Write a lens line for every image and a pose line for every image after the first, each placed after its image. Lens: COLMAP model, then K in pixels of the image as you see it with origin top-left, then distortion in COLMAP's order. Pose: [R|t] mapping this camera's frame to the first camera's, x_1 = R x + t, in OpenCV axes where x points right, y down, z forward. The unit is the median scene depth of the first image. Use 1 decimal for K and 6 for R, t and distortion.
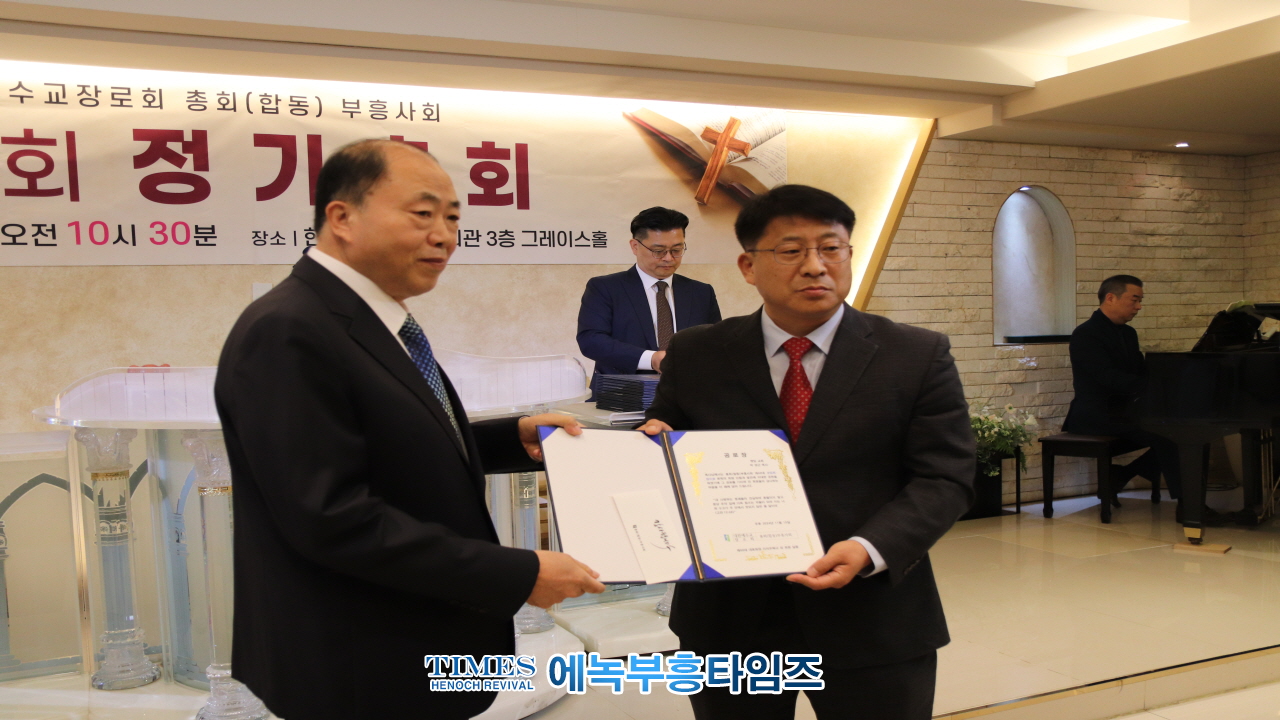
lens RADIAL K [[1171.1, 0, 634.6], [0, 1171.1, 409.5], [0, 0, 1]] dist [-0.013316, 0.000000]
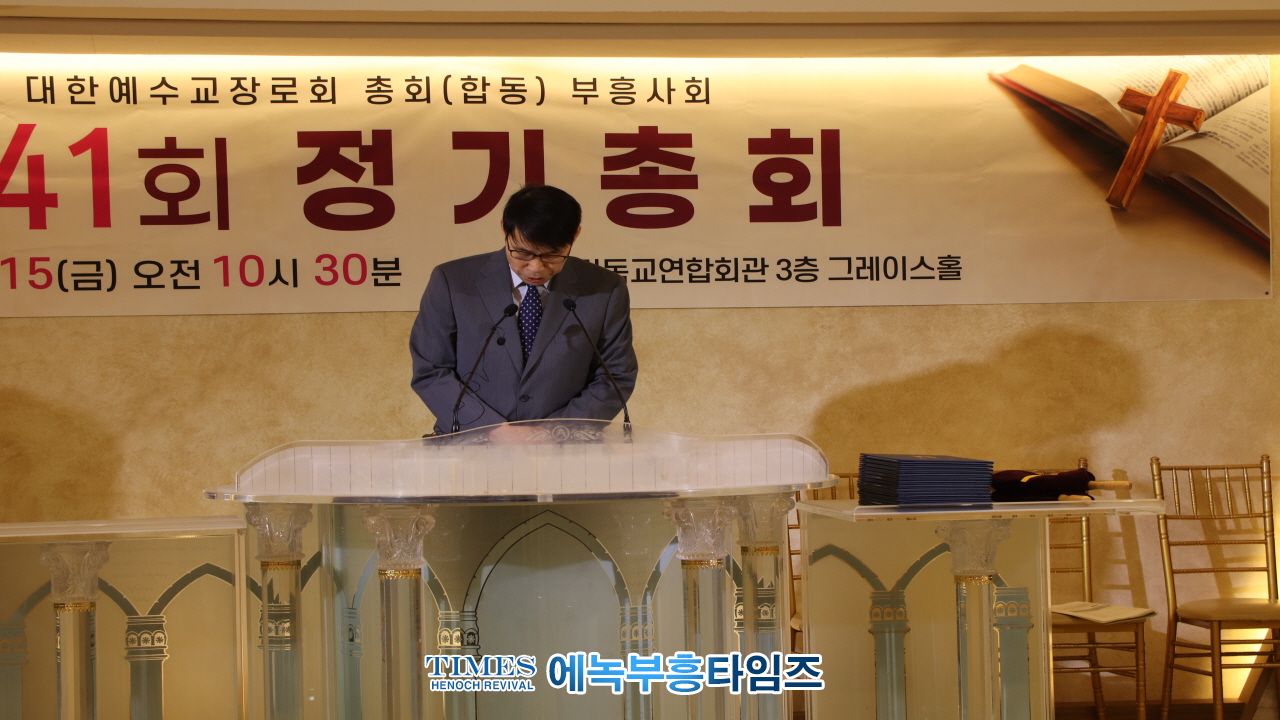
lens RADIAL K [[2748.3, 0, 597.6], [0, 2748.3, 404.0], [0, 0, 1]] dist [0.230136, 0.000000]
pose [[0.965684, 0.003479, -0.259696, 0.195457], [-0.022385, 0.997304, -0.069877, 0.047842], [0.258753, 0.073293, 0.963159, -0.581852]]
